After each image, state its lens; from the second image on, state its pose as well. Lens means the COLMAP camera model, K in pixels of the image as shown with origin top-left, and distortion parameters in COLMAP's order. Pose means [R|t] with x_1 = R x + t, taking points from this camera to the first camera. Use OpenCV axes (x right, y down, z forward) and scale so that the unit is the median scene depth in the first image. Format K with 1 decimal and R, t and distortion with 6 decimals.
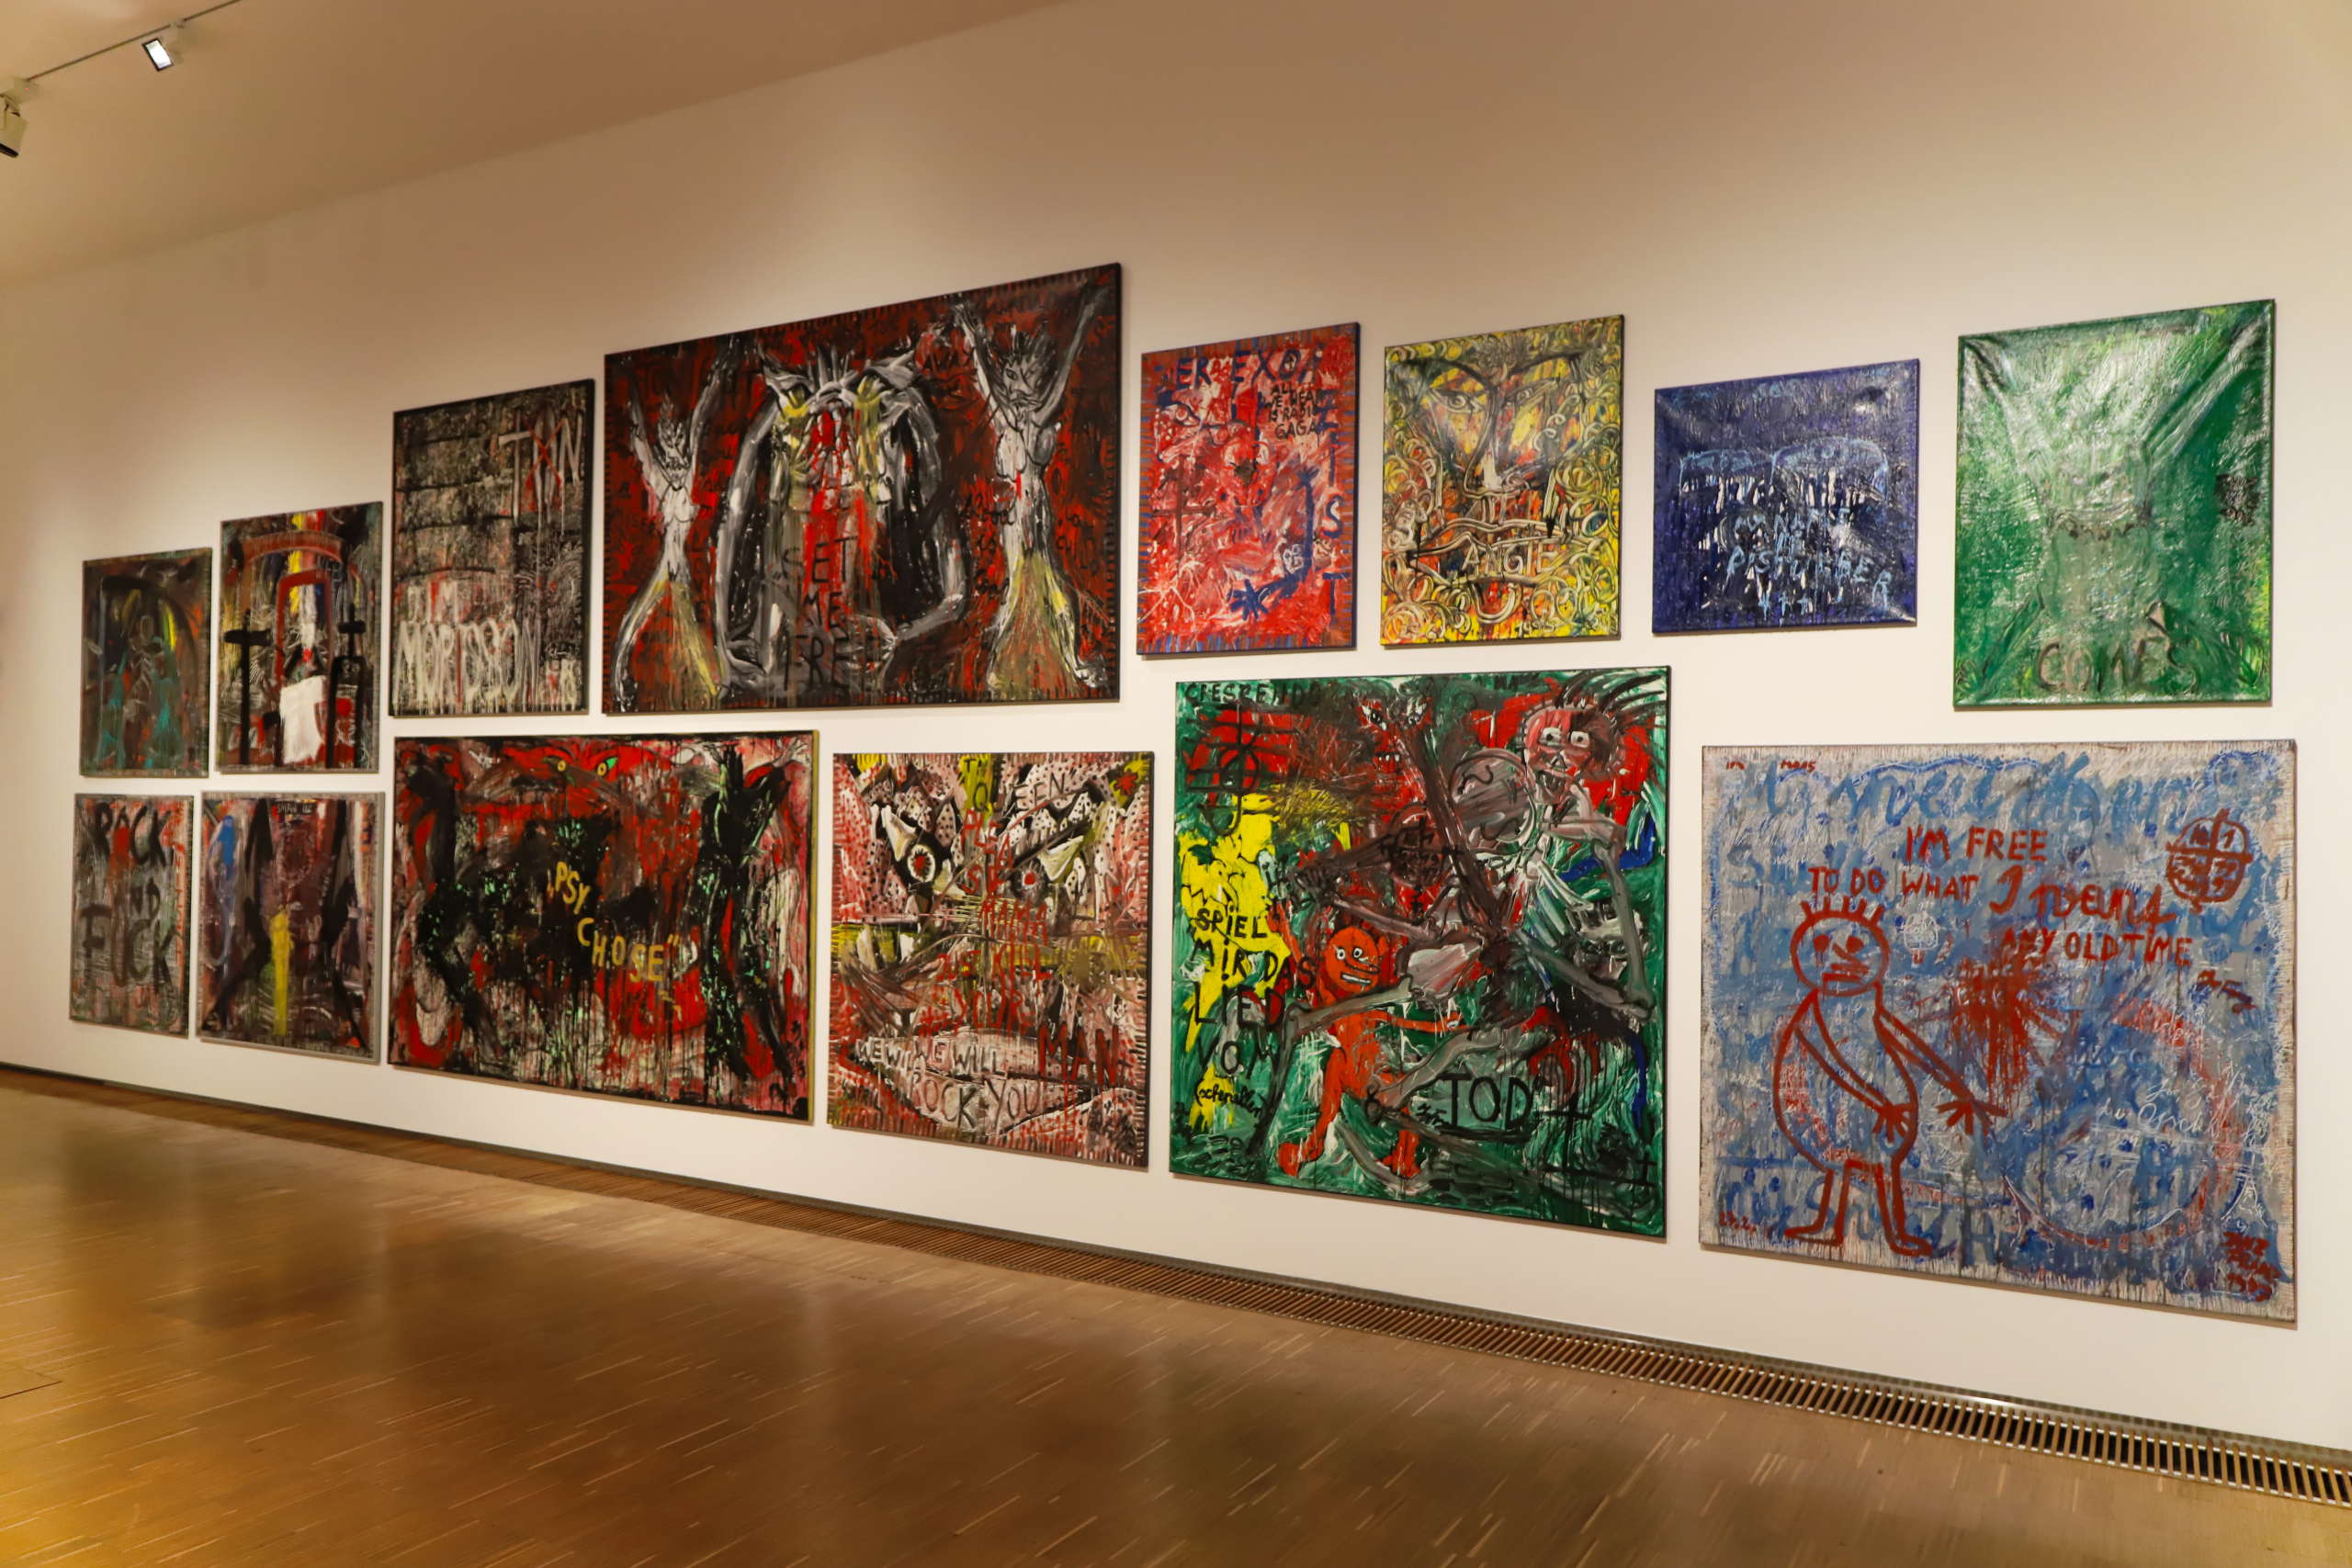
lens RADIAL K [[1774.0, 0, 1176.1], [0, 1774.0, 786.0], [0, 0, 1]] dist [-0.006942, 0.007301]
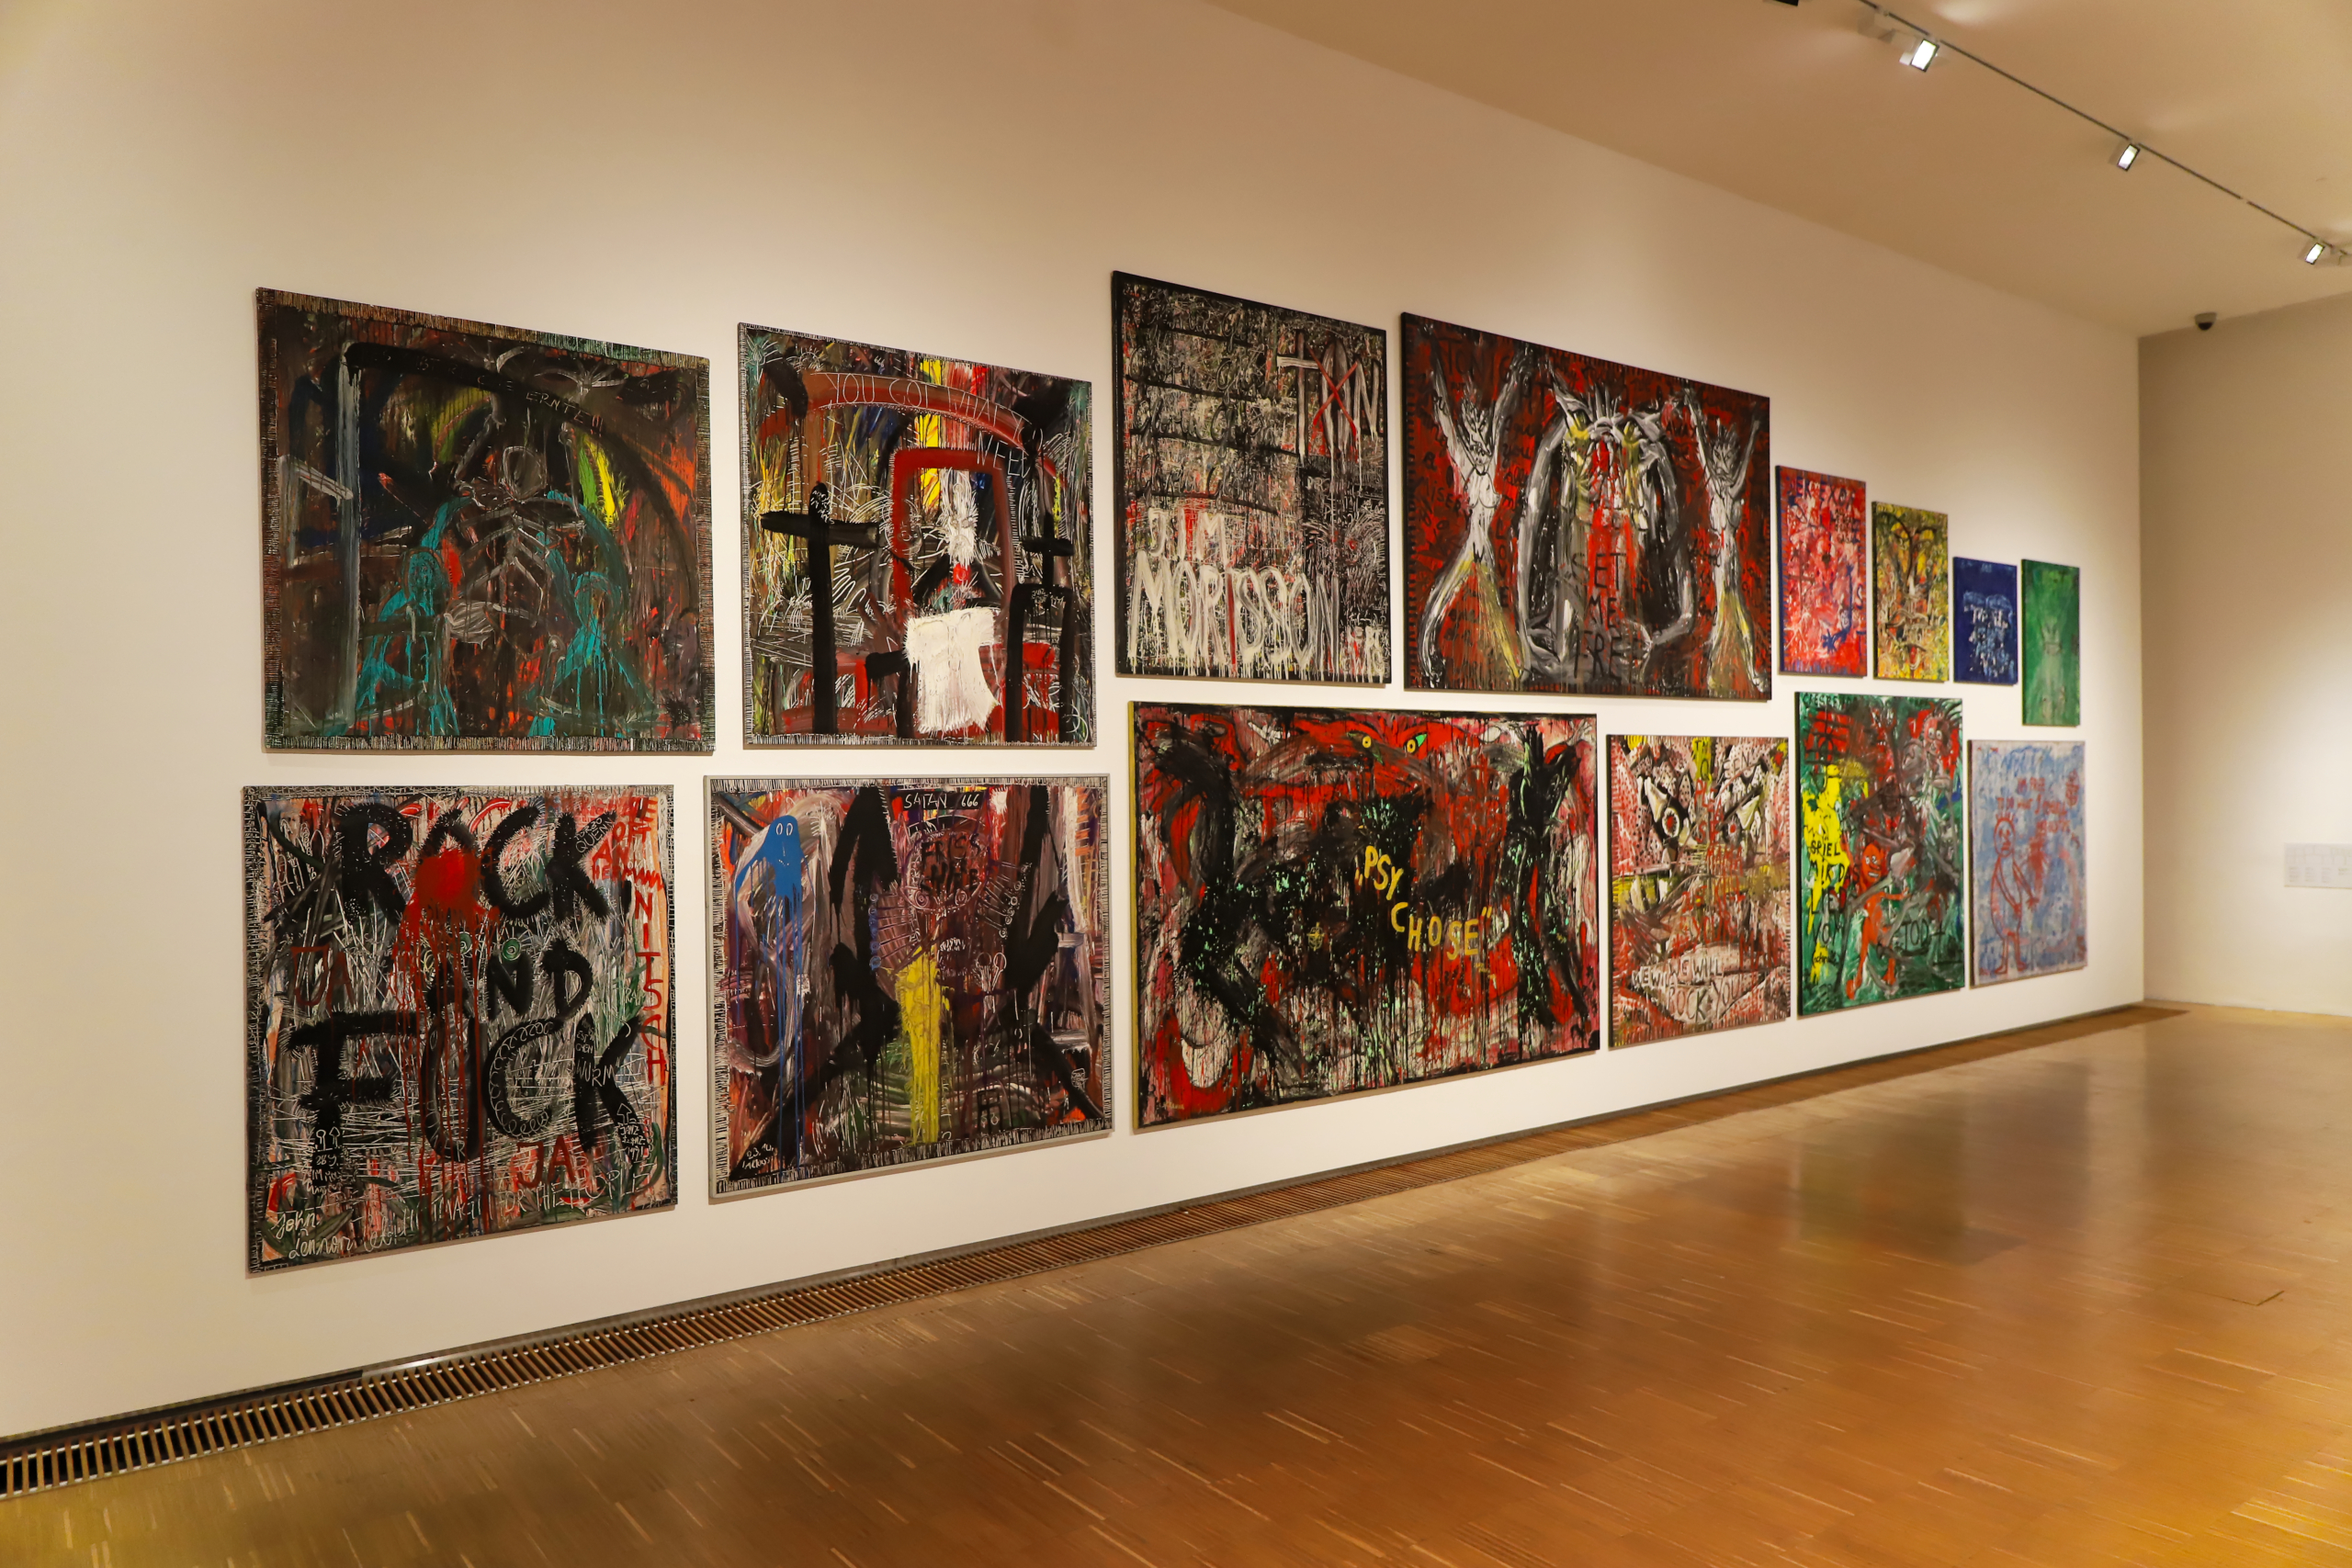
lens RADIAL K [[1634.2, 0, 1175.7], [0, 1634.2, 761.7], [0, 0, 1]] dist [-0.023965, 0.001243]
pose [[0.367830, -0.010489, 0.929834, -1.202662], [-0.004179, 0.999908, 0.012932, -0.011905], [-0.929884, -0.008642, 0.367752, 0.799181]]
